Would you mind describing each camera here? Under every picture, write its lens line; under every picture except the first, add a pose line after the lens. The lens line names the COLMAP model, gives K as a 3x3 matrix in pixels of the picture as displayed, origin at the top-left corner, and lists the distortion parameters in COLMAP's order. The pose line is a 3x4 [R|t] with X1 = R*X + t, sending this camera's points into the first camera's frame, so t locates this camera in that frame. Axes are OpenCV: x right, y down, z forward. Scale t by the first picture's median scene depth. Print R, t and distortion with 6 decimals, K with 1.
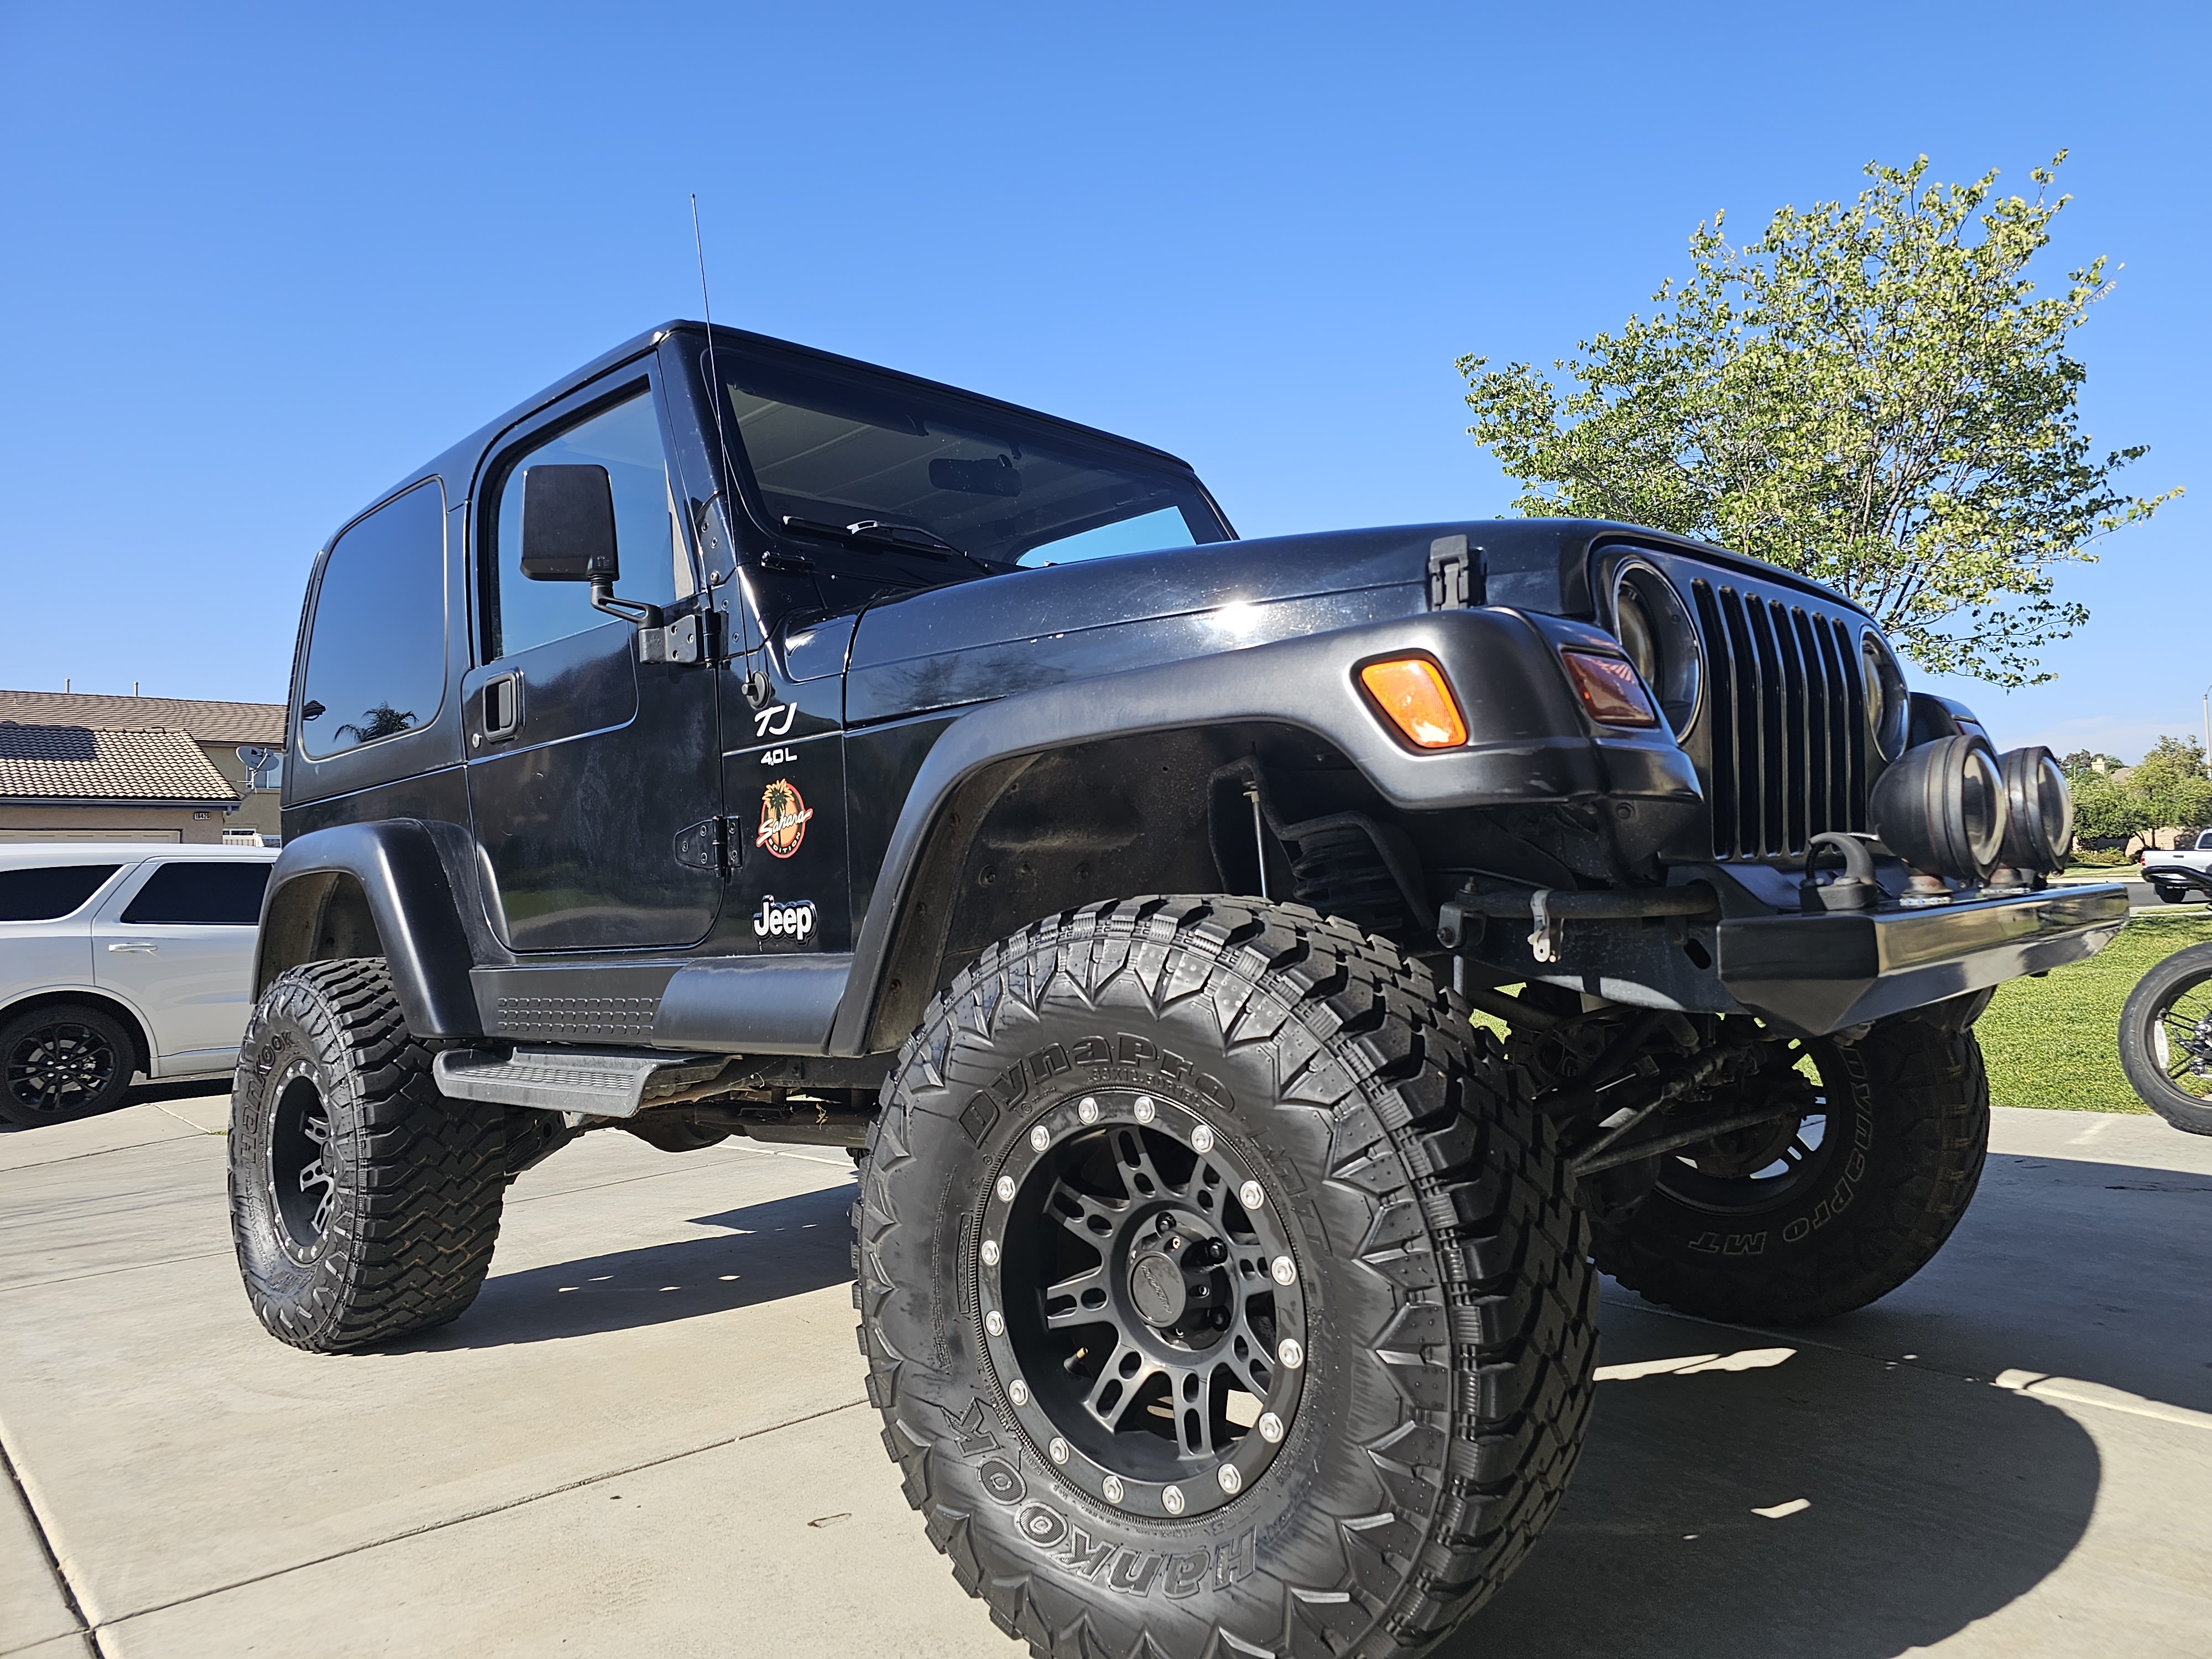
lens RADIAL K [[1519.1, 0, 1126.2], [0, 1519.1, 821.3], [0, 0, 1]] dist [0.042255, -0.025168]
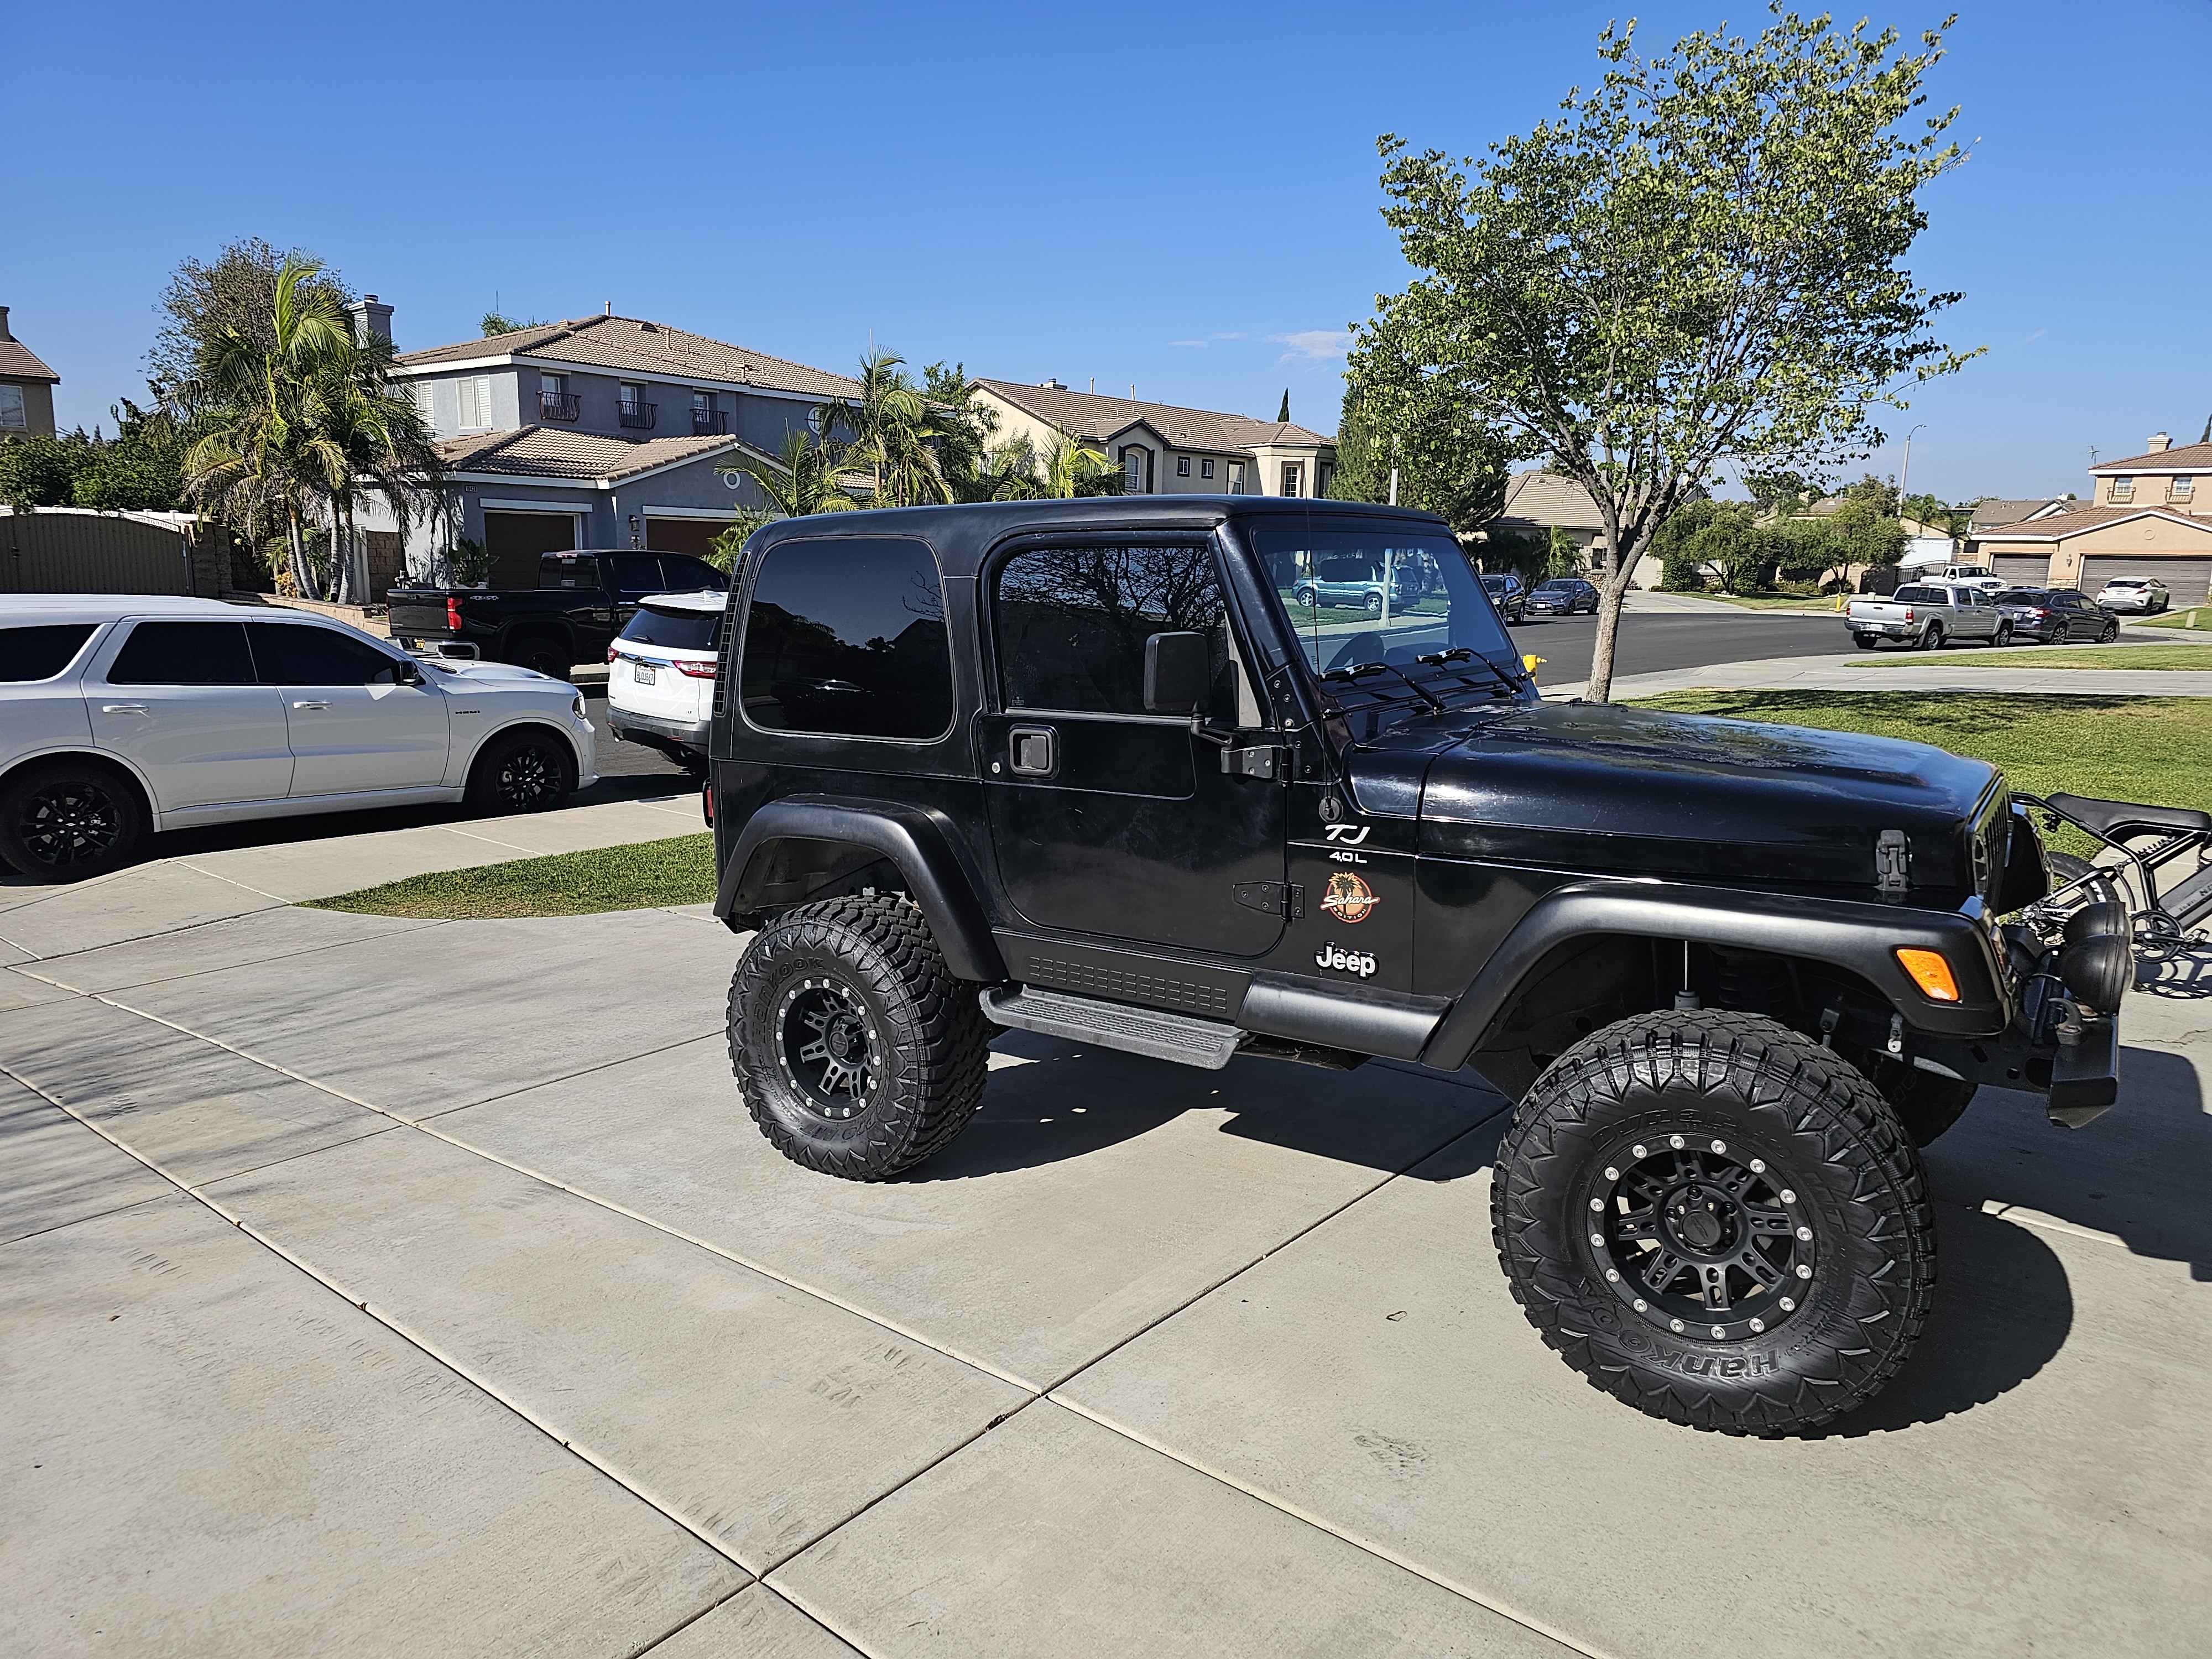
lens RADIAL K [[1519.1, 0, 1085.1], [0, 1519.1, 858.0], [0, 0, 1]] dist [0.042255, -0.025168]
pose [[0.988031, 0.012195, 0.153771, -0.676295], [-0.048118, 0.971495, 0.232127, -0.358176], [-0.146557, -0.236748, 0.960454, -0.401690]]
